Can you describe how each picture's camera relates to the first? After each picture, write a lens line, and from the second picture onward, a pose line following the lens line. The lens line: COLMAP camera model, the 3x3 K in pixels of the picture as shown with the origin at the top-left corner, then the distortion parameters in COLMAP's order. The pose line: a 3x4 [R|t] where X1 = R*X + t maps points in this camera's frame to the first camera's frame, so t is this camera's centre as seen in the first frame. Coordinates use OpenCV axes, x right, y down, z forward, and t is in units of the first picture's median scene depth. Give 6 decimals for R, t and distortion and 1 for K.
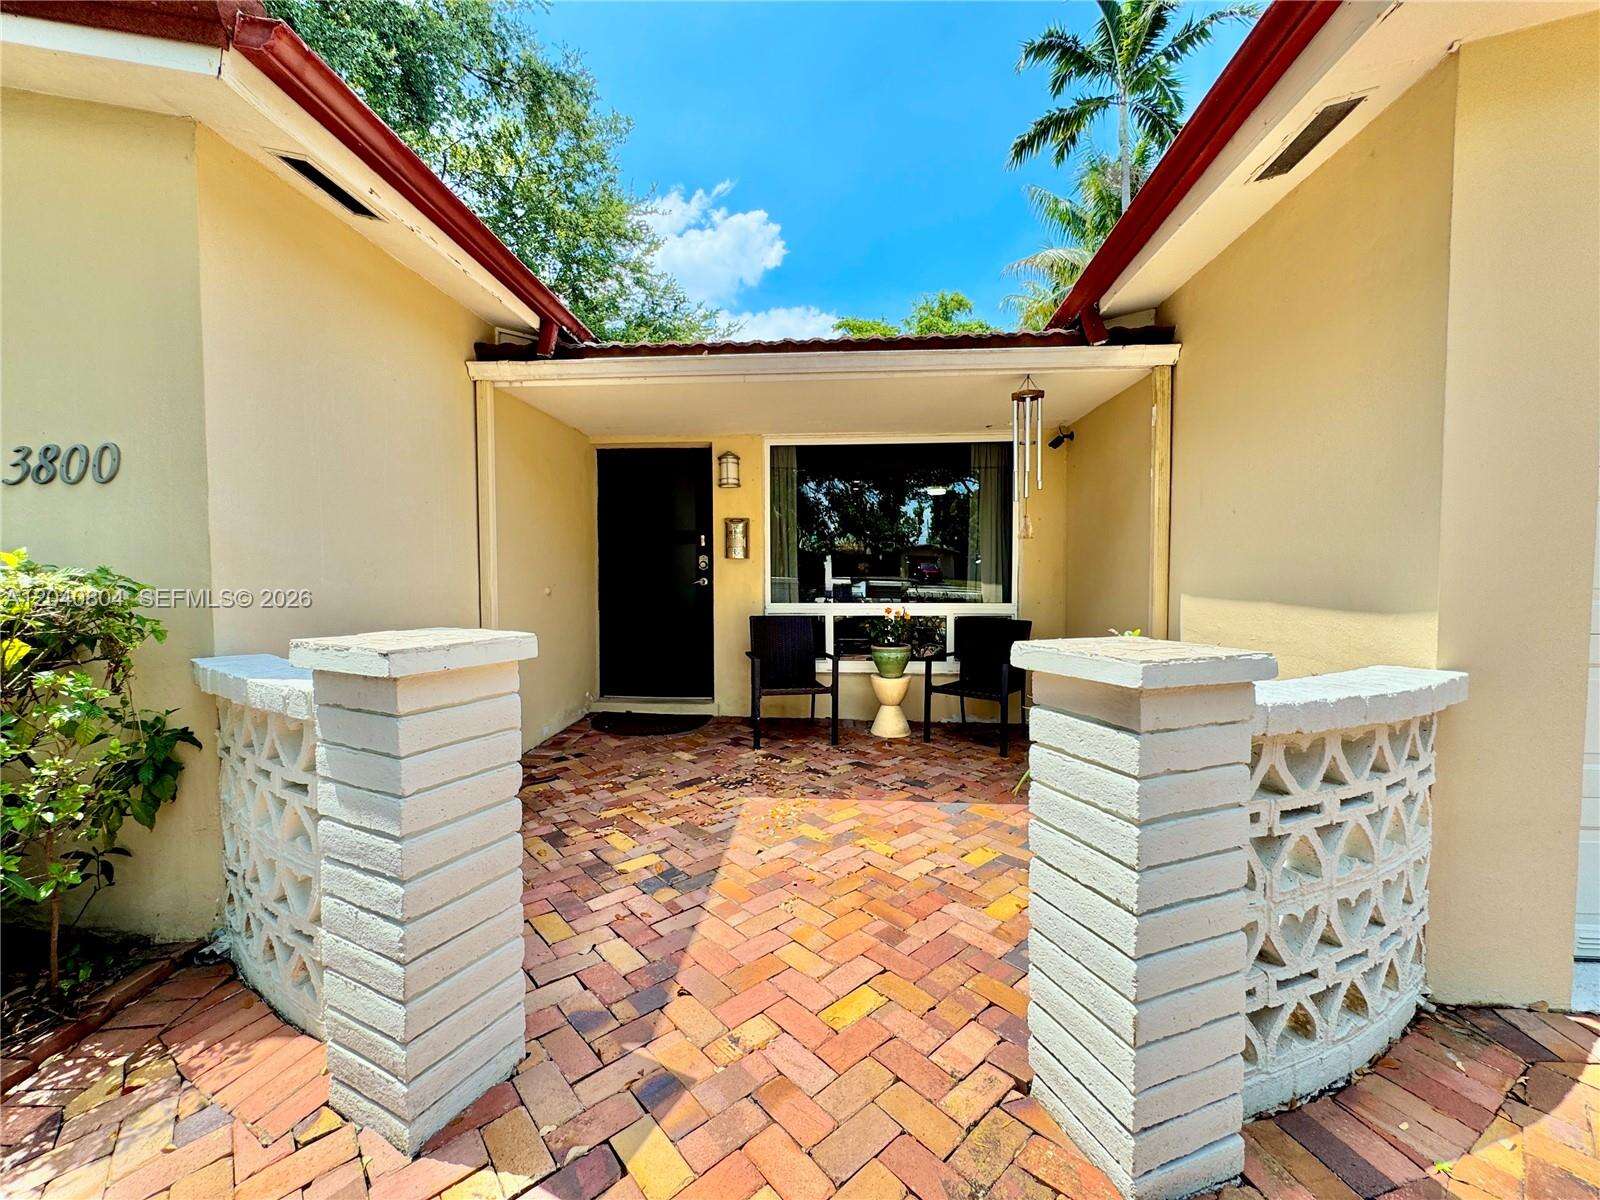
lens RADIAL K [[638.5, 0, 798.1], [0, 638.5, 608.7], [0, 0, 1]] dist [-0.003849, 0.000391]
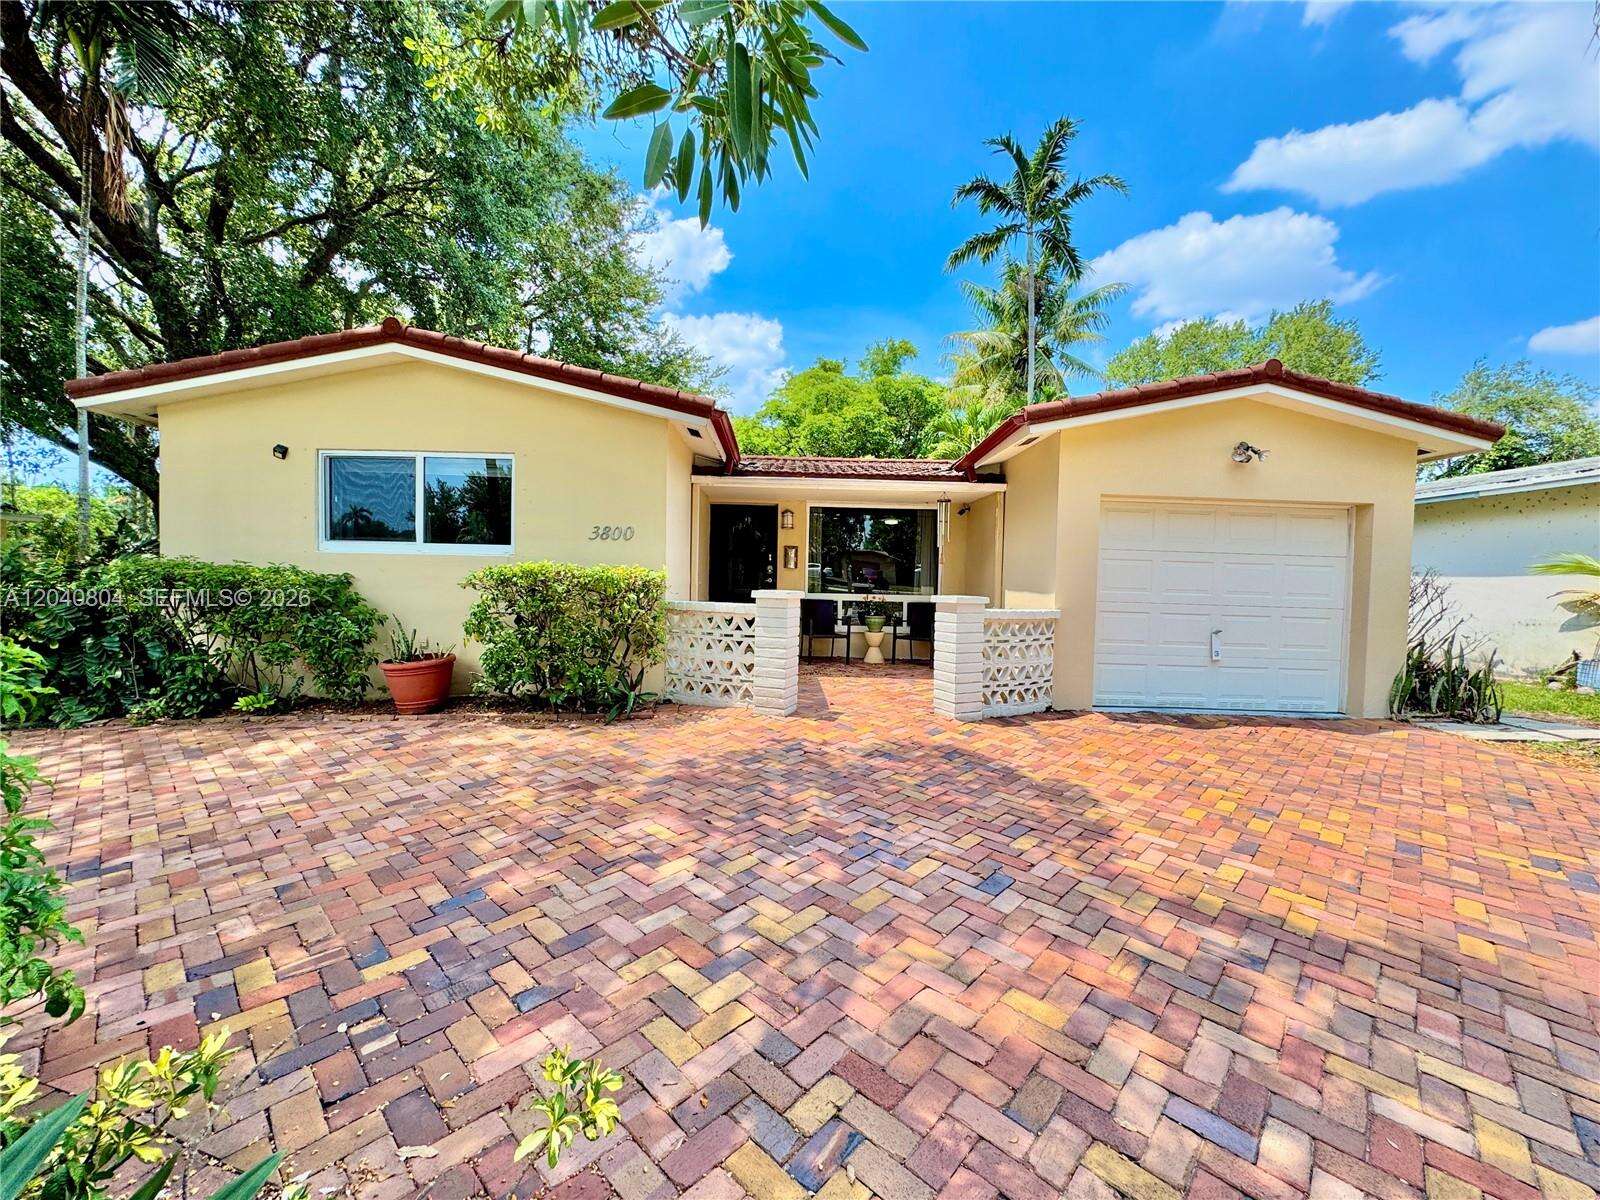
lens RADIAL K [[638.5, 0, 775.2], [0, 638.5, 599.7], [0, 0, 1]] dist [-0.003849, 0.000391]
pose [[0.998069, 0.021519, 0.058265, -0.245610], [-0.020297, 0.999563, -0.021473, 0.052382], [-0.058702, 0.020249, 0.998070, -0.821818]]
